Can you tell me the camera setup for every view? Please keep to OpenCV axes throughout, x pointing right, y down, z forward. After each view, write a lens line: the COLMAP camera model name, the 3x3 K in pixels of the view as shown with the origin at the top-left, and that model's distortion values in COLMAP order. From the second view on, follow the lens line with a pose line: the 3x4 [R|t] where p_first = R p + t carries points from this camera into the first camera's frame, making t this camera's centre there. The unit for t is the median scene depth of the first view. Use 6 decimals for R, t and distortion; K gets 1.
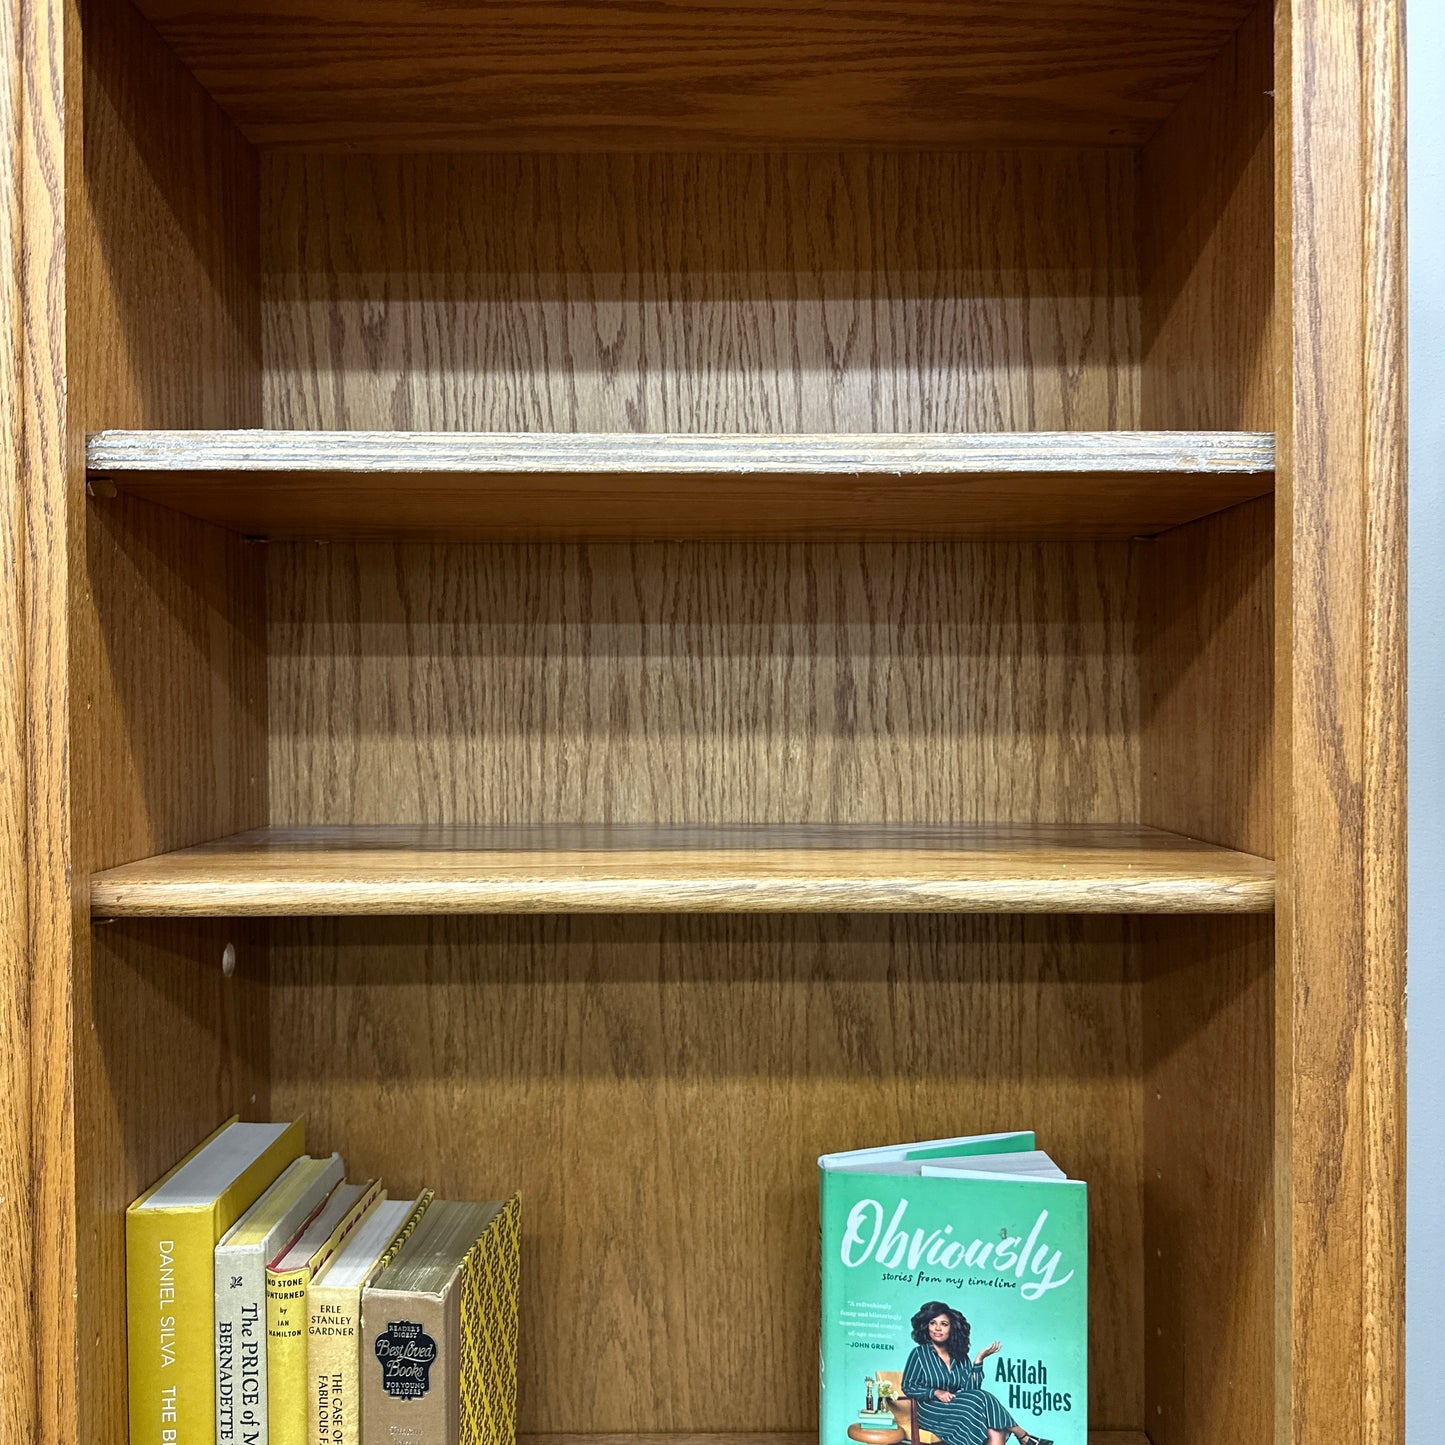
lens RADIAL K [[1348.0, 0, 714.4], [0, 1348.0, 717.3], [0, 0, 1]] dist [0.168169, -0.347337]
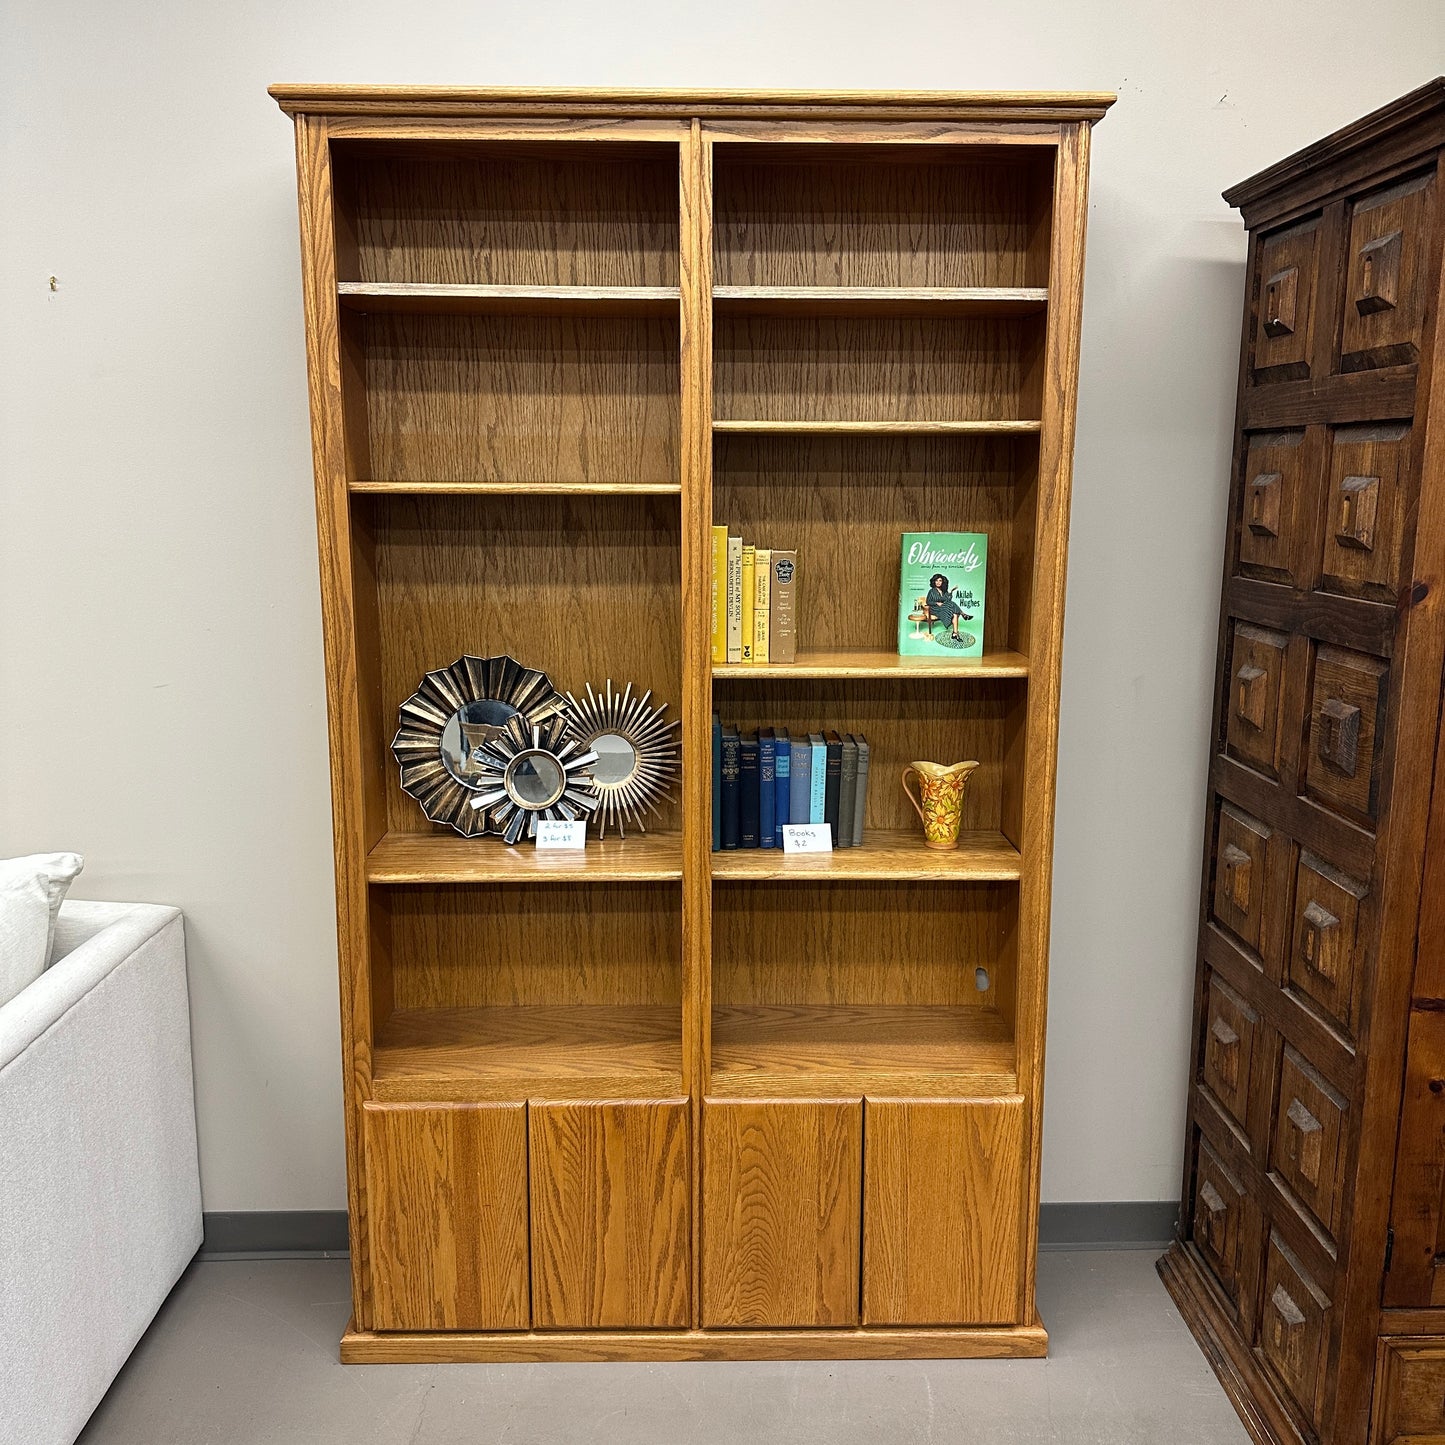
lens RADIAL K [[1337.0, 0, 725.2], [0, 1337.0, 714.6], [0, 0, 1]] dist [0.194021, -0.421666]
pose [[0.999650, 0.004003, 0.026134, -0.346478], [-0.008218, 0.986555, 0.163226, 0.208389], [-0.025129, -0.163384, 0.986243, -1.777528]]
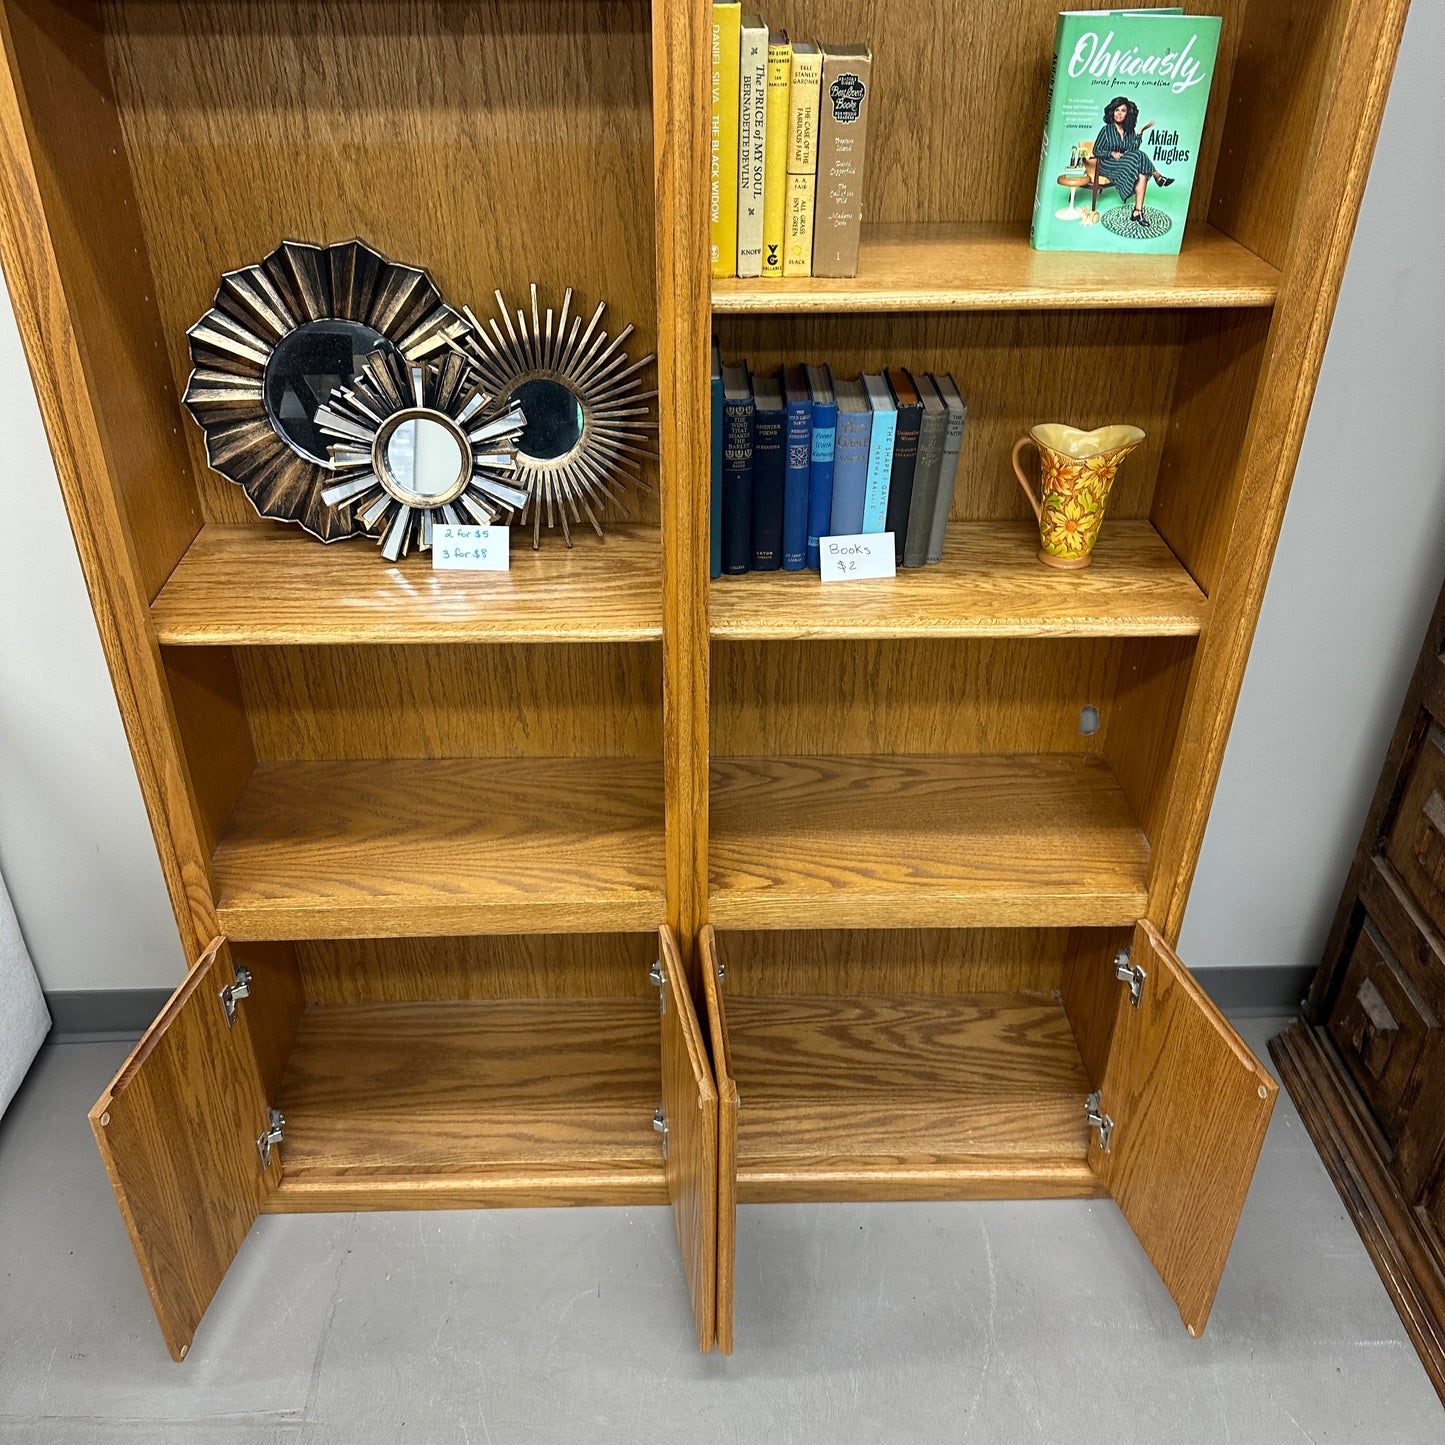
lens RADIAL K [[1340.7, 0, 710.4], [0, 1340.7, 713.9], [0, 0, 1]] dist [0.172473, -0.353839]
pose [[0.999440, -0.008507, 0.032351, -0.356052], [-0.009598, 0.853525, 0.520963, 0.167175], [-0.032044, -0.520982, 0.852966, -0.730586]]
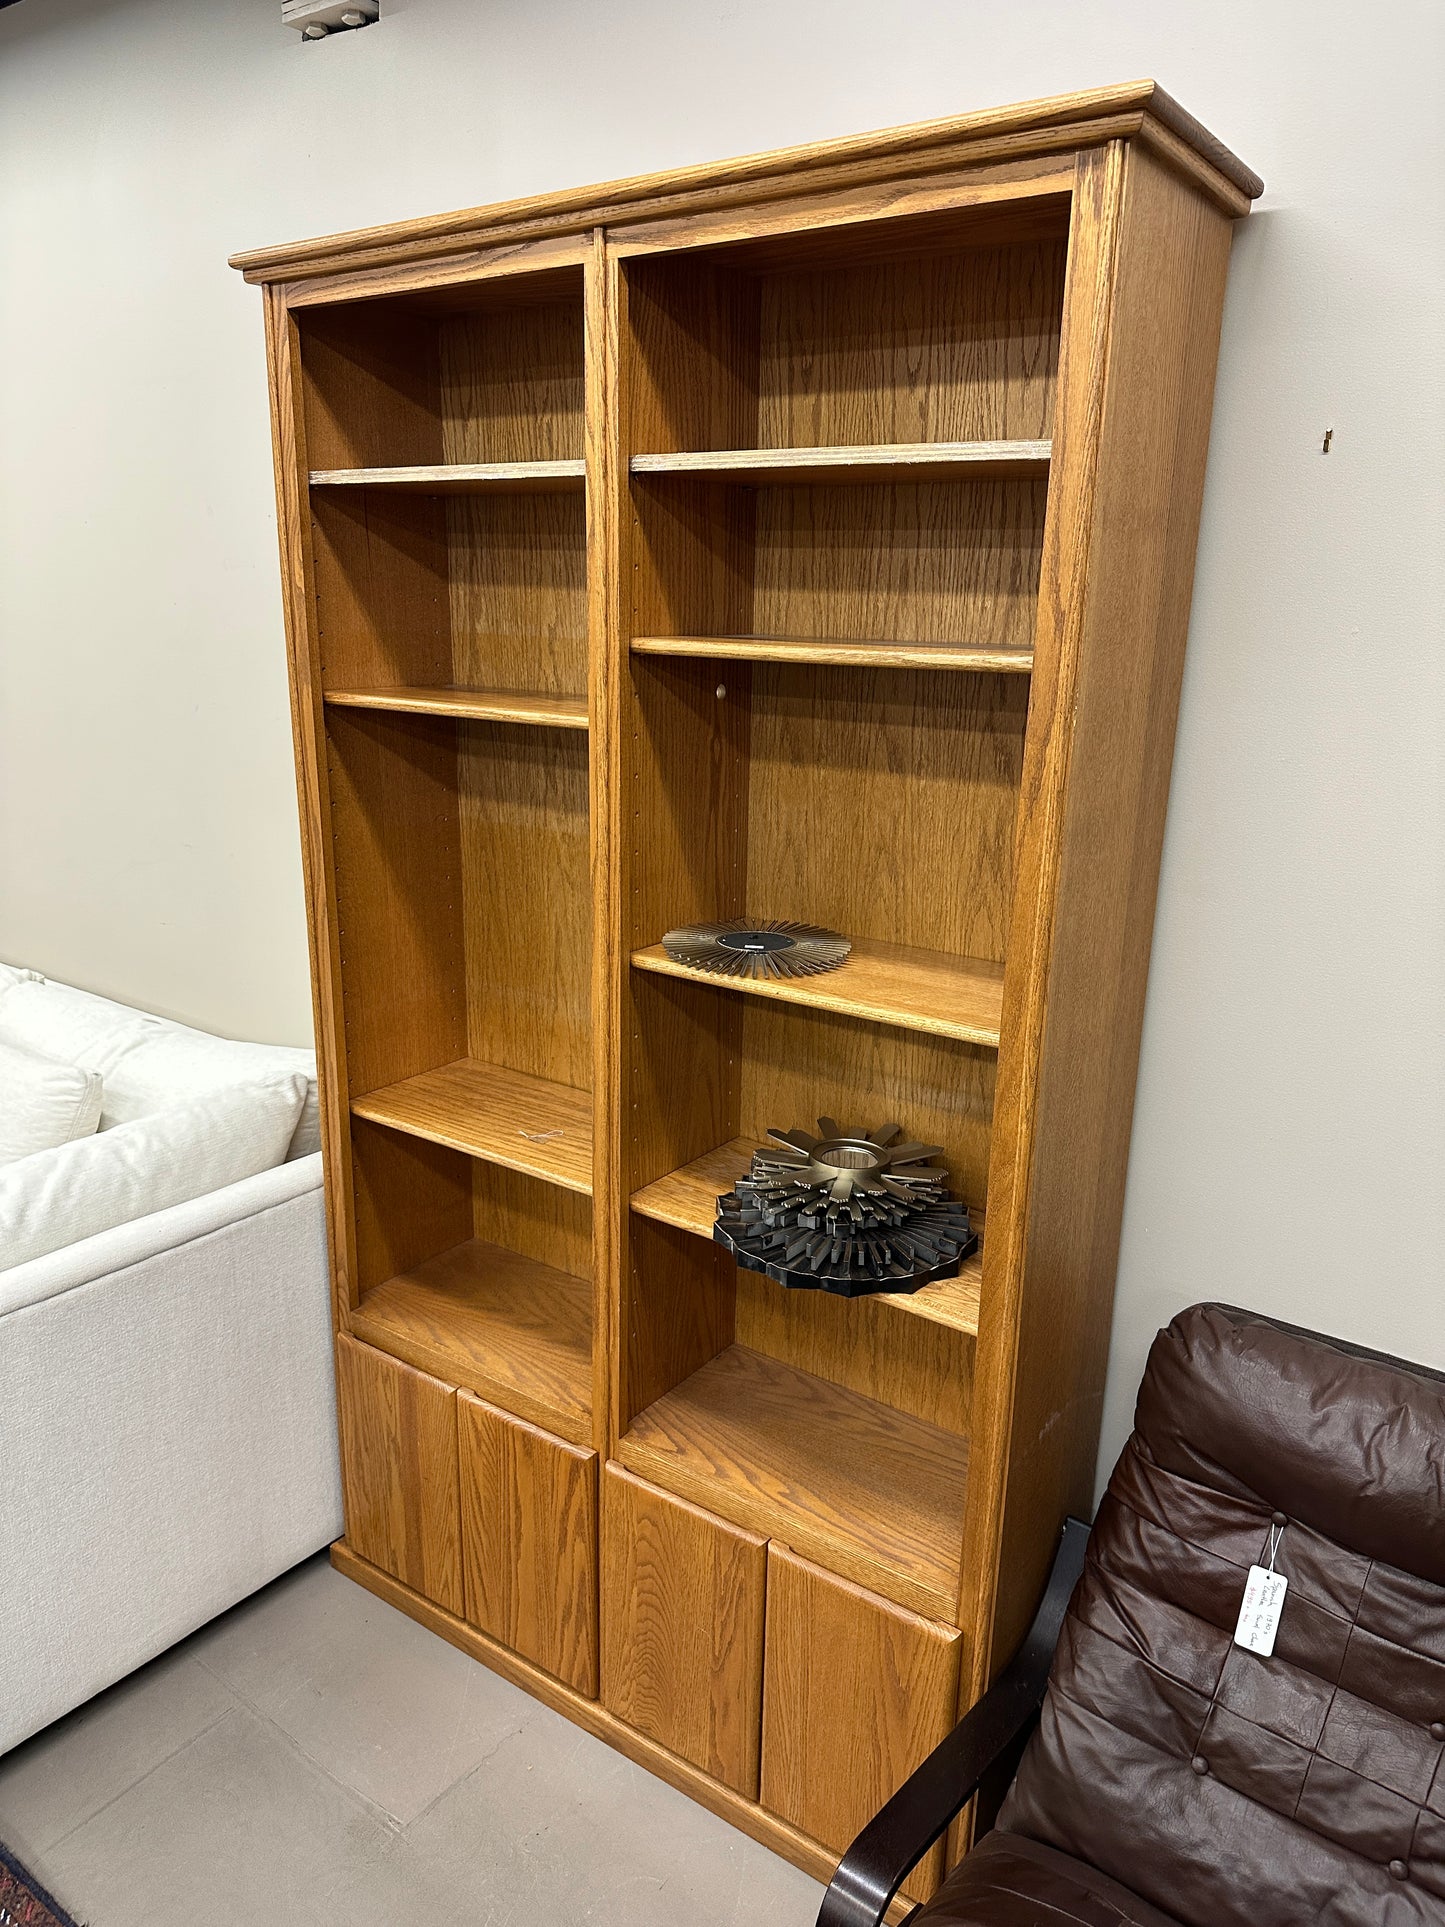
lens RADIAL K [[1349.0, 0, 721.9], [0, 1349.0, 979.2], [0, 0, 1]] dist [0.123024, -0.246886]
pose [[0.811451, 0.182628, -0.555153, 0.895722], [-0.032684, 0.962614, 0.268898, 0.030657], [0.583506, -0.200053, 0.787083, -0.781618]]
